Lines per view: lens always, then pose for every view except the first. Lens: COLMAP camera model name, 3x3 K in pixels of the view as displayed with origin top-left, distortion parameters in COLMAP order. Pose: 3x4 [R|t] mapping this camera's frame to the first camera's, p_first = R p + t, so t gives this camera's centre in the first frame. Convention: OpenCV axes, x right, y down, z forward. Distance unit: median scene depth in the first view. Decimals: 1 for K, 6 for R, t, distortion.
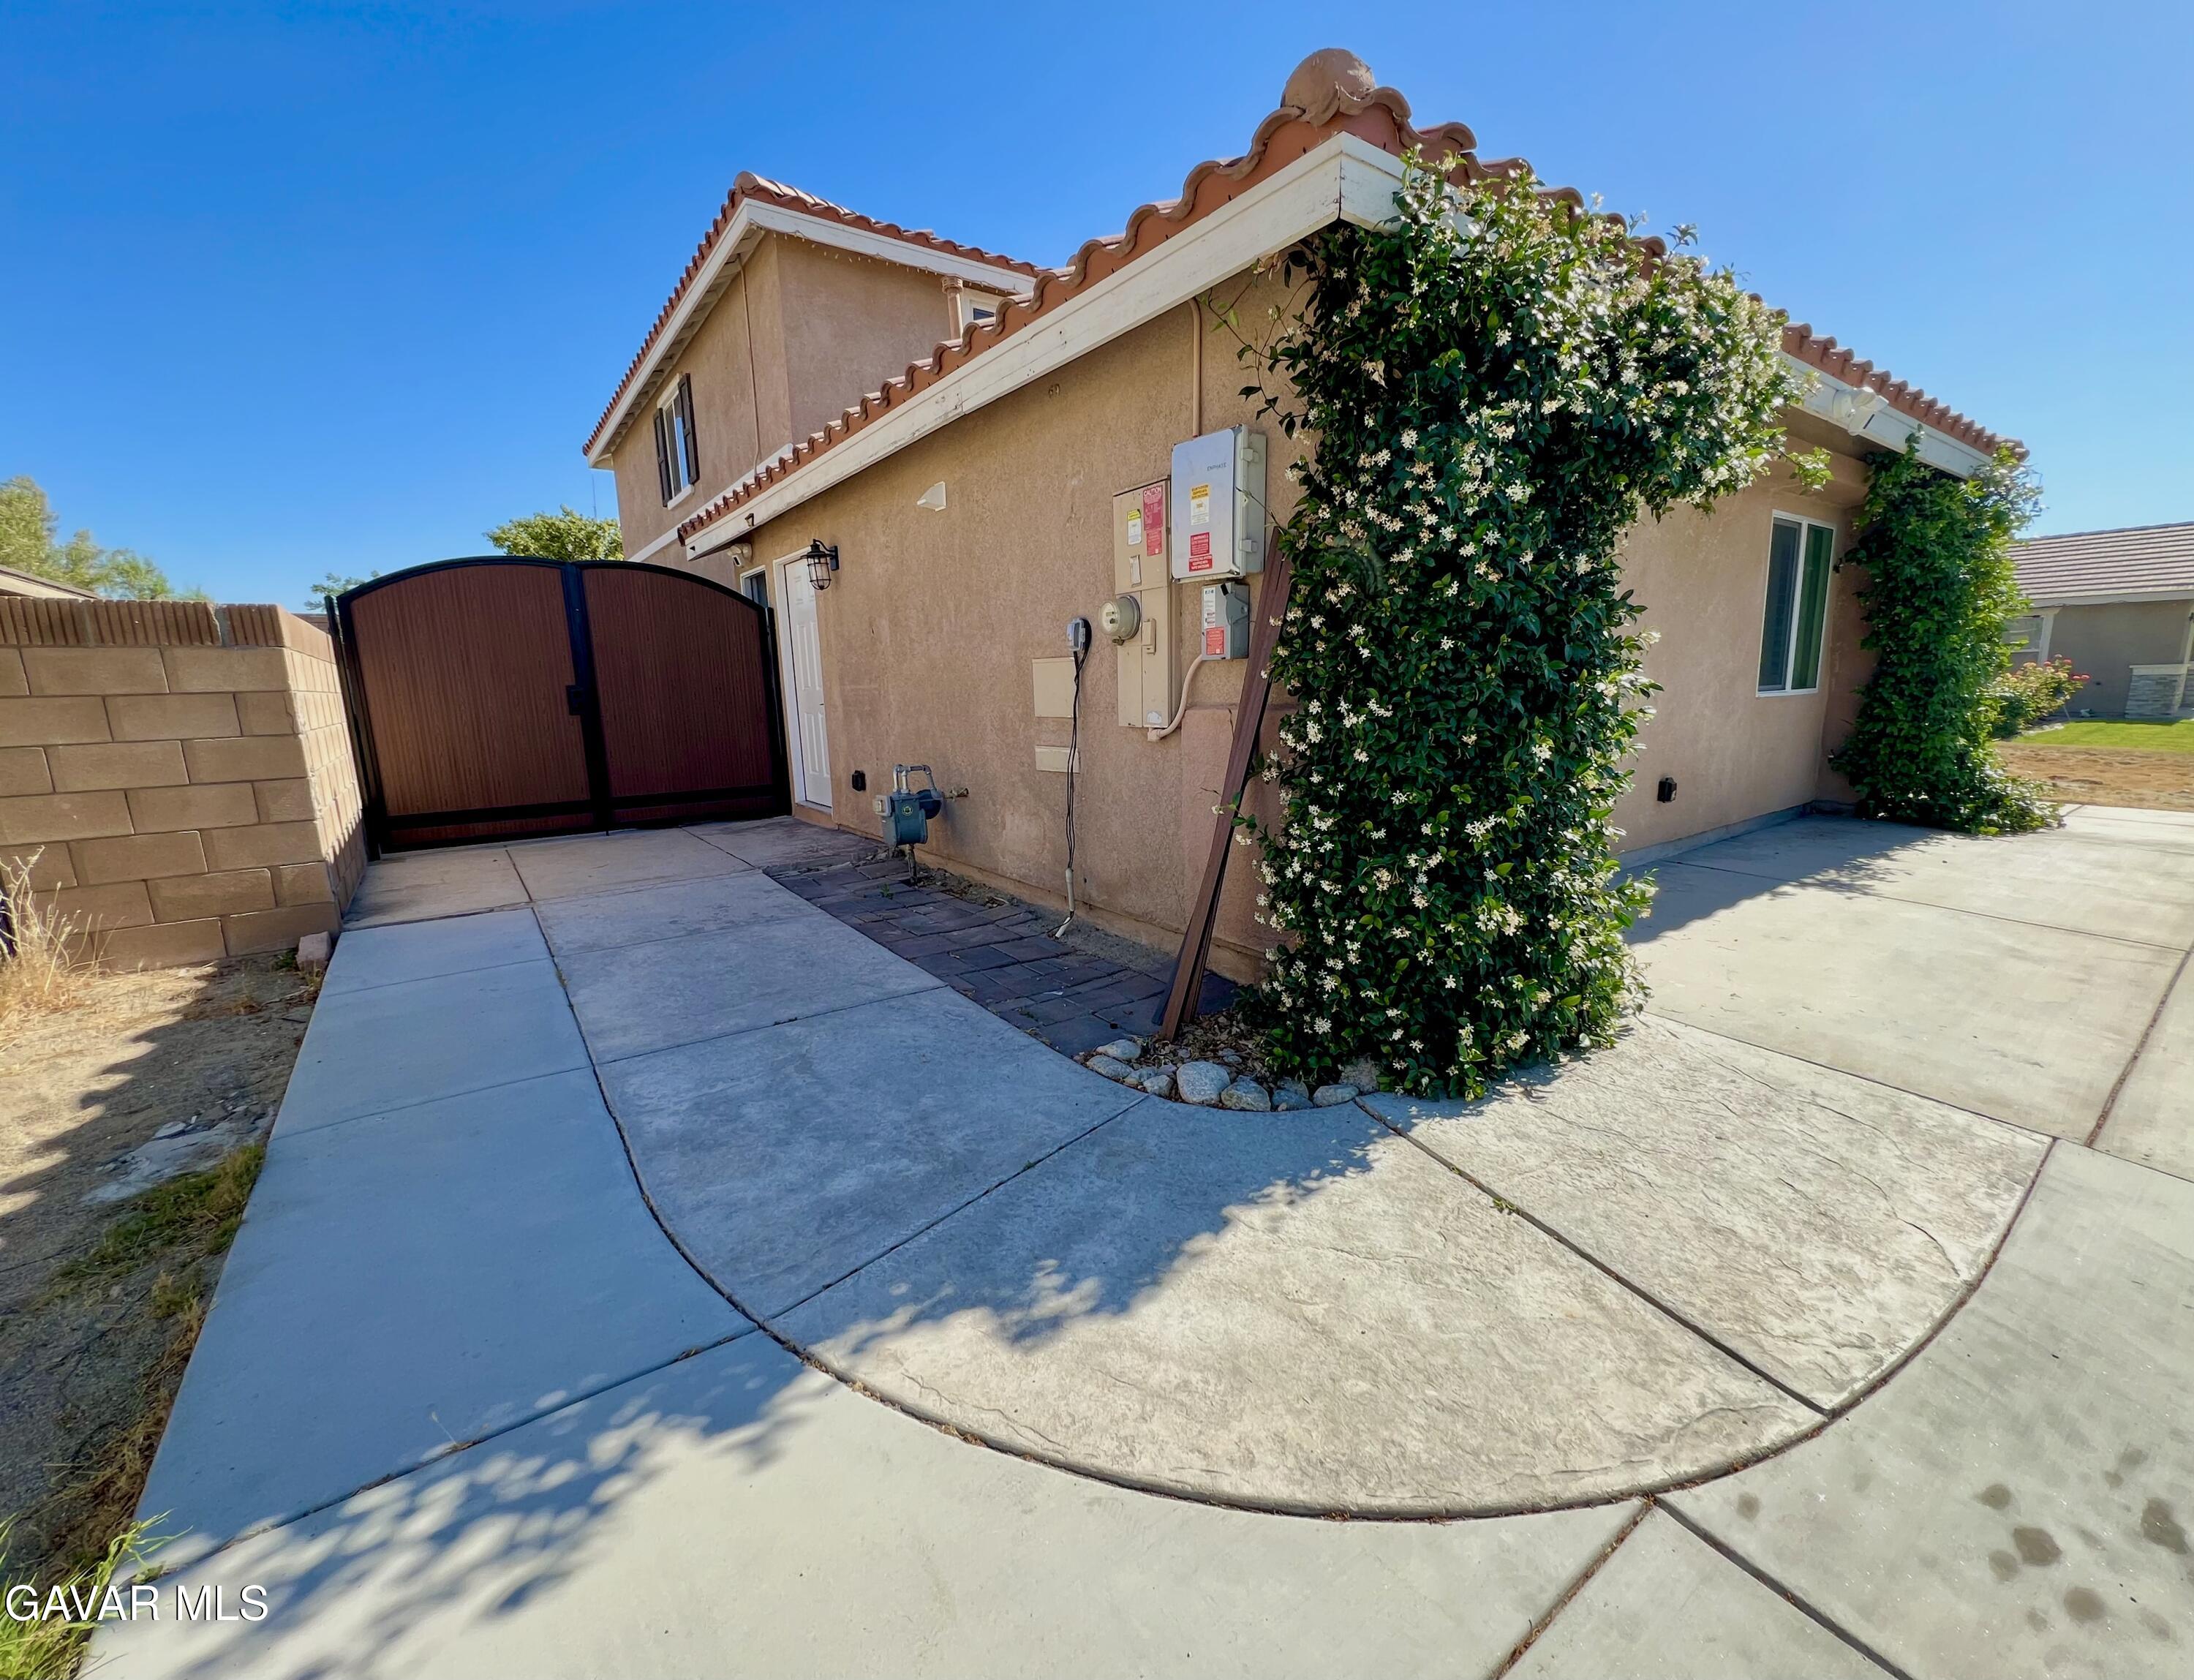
lens RADIAL K [[890.9, 0, 1097.0], [0, 890.9, 840.4], [0, 0, 1]] dist [0.000303, 0.000014]
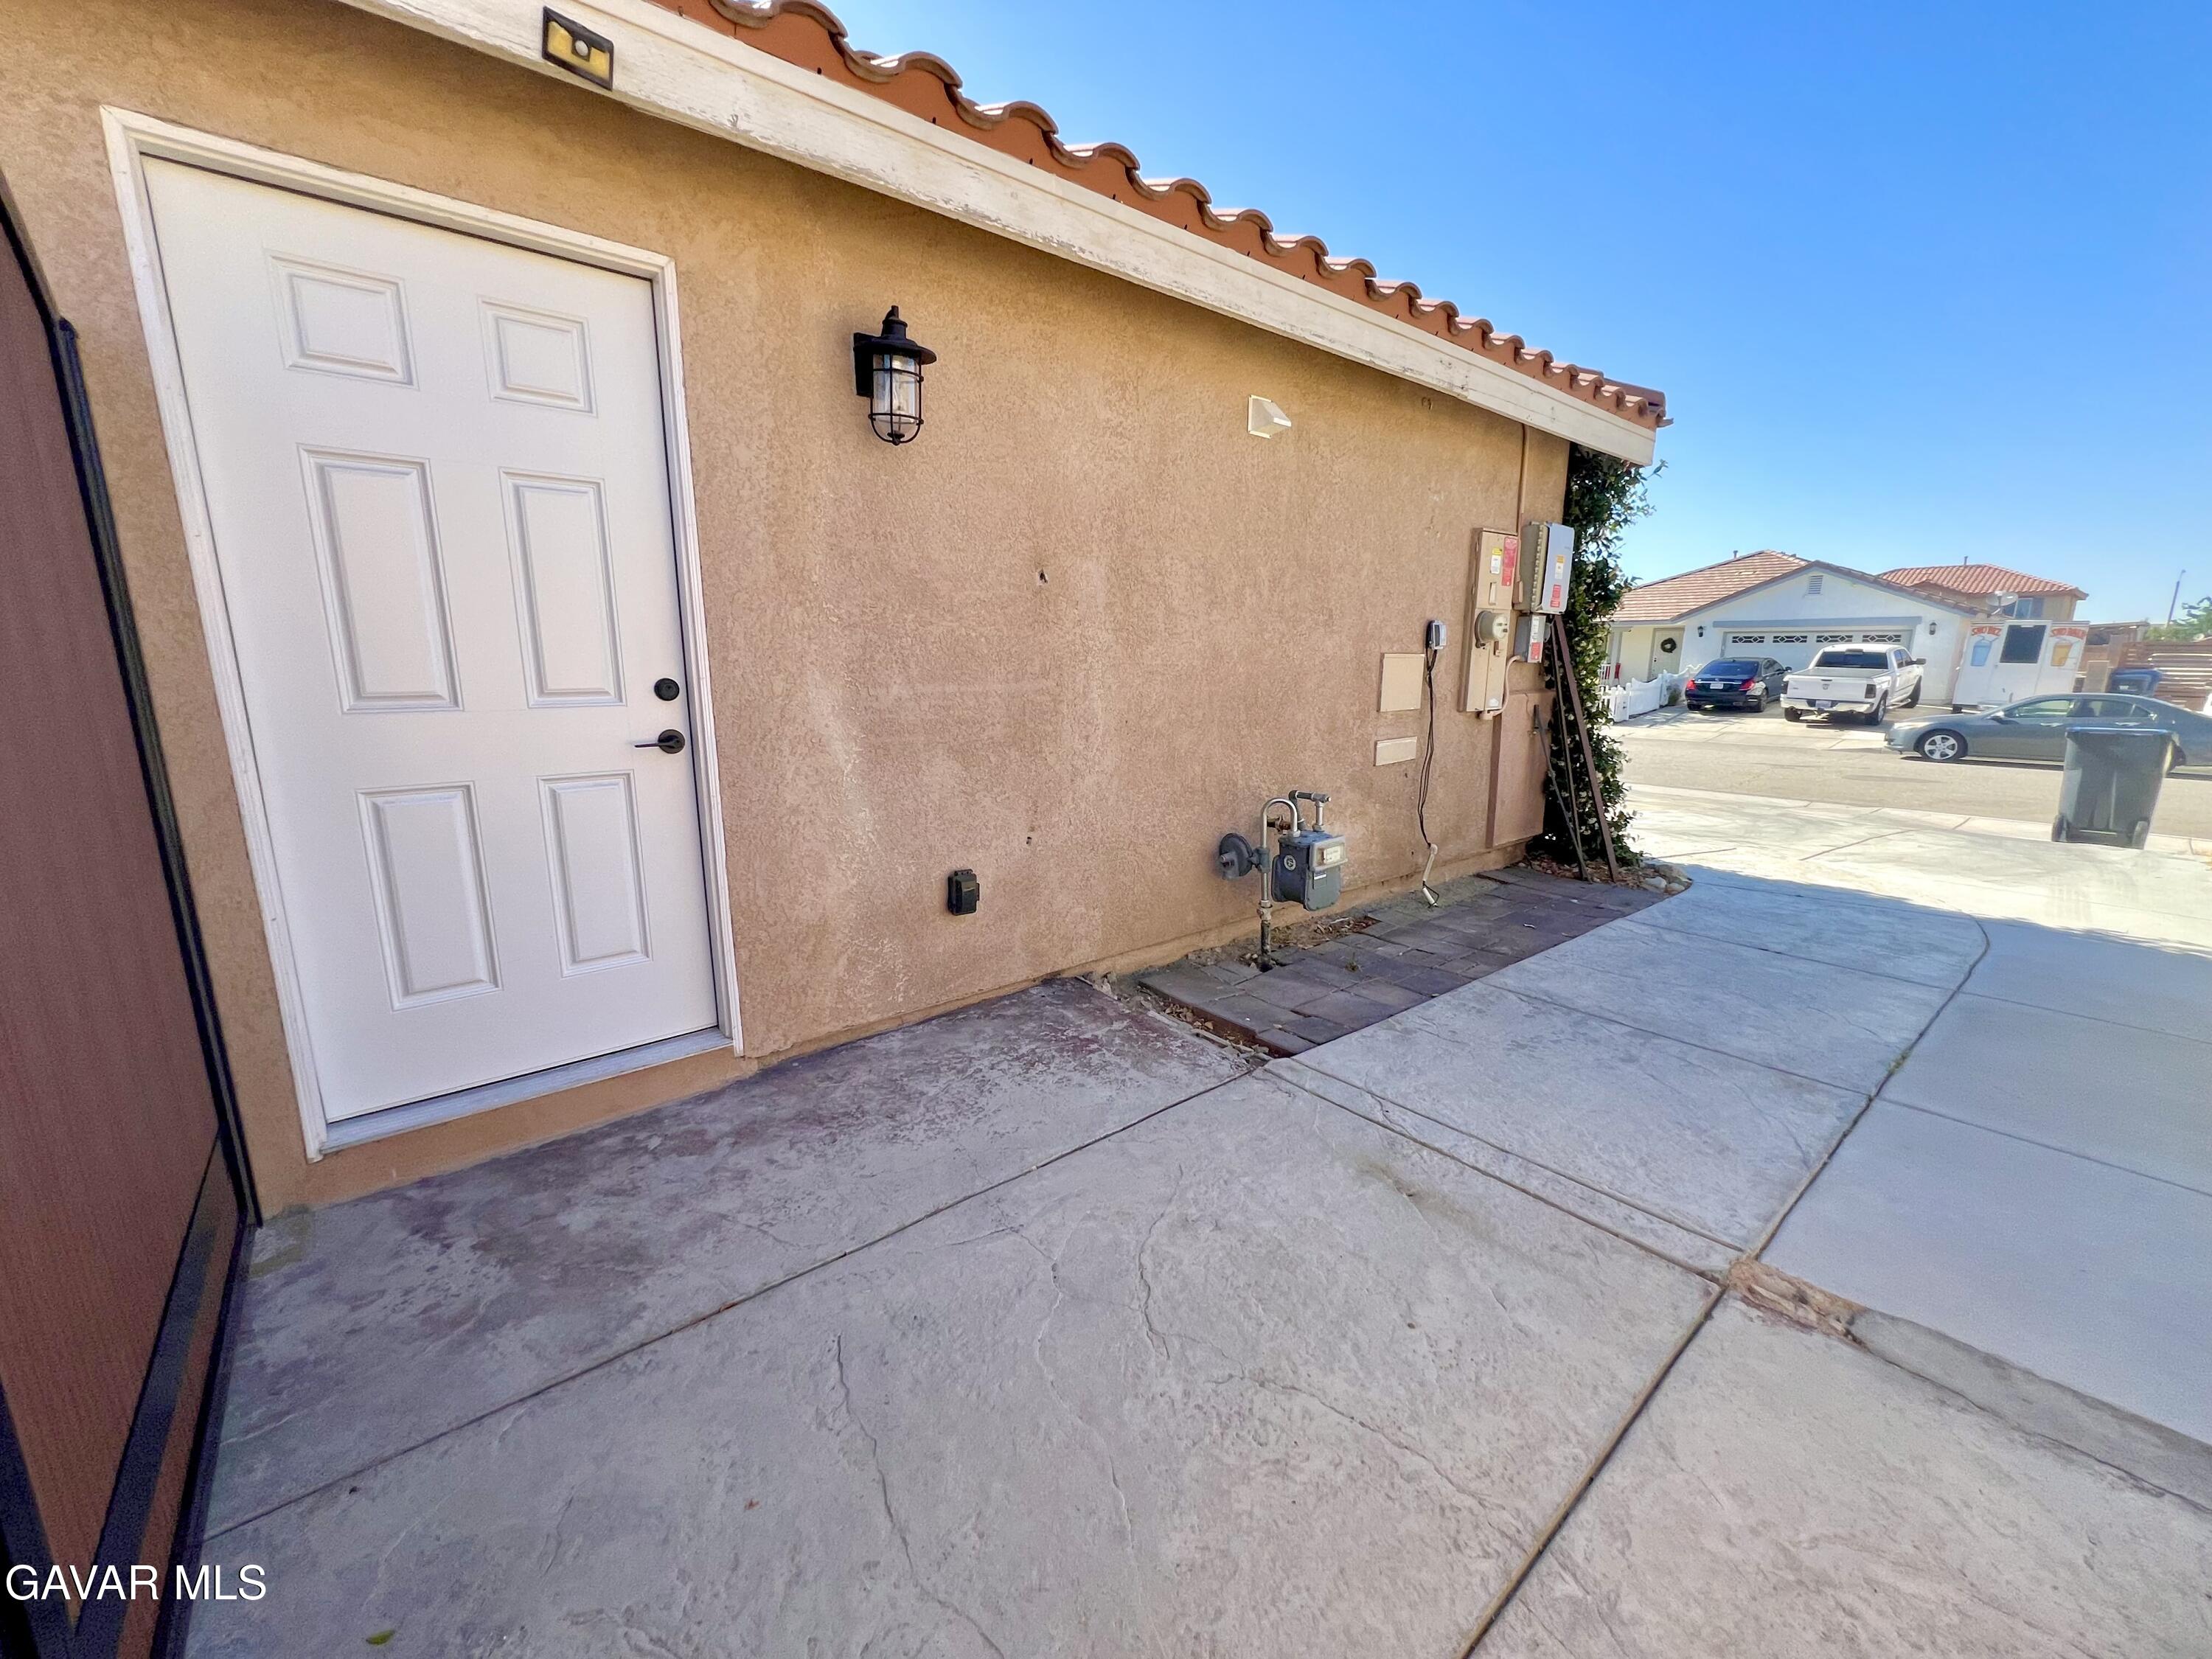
lens RADIAL K [[888.4, 0, 1104.3], [0, 888.4, 835.4], [0, 0, 1]] dist [-0.003197, 0.000992]
pose [[-0.065778, -0.174669, 0.982428, -1.081981], [0.176069, 0.967080, 0.183729, -0.251158], [-0.982178, 0.185061, -0.032859, 1.412987]]
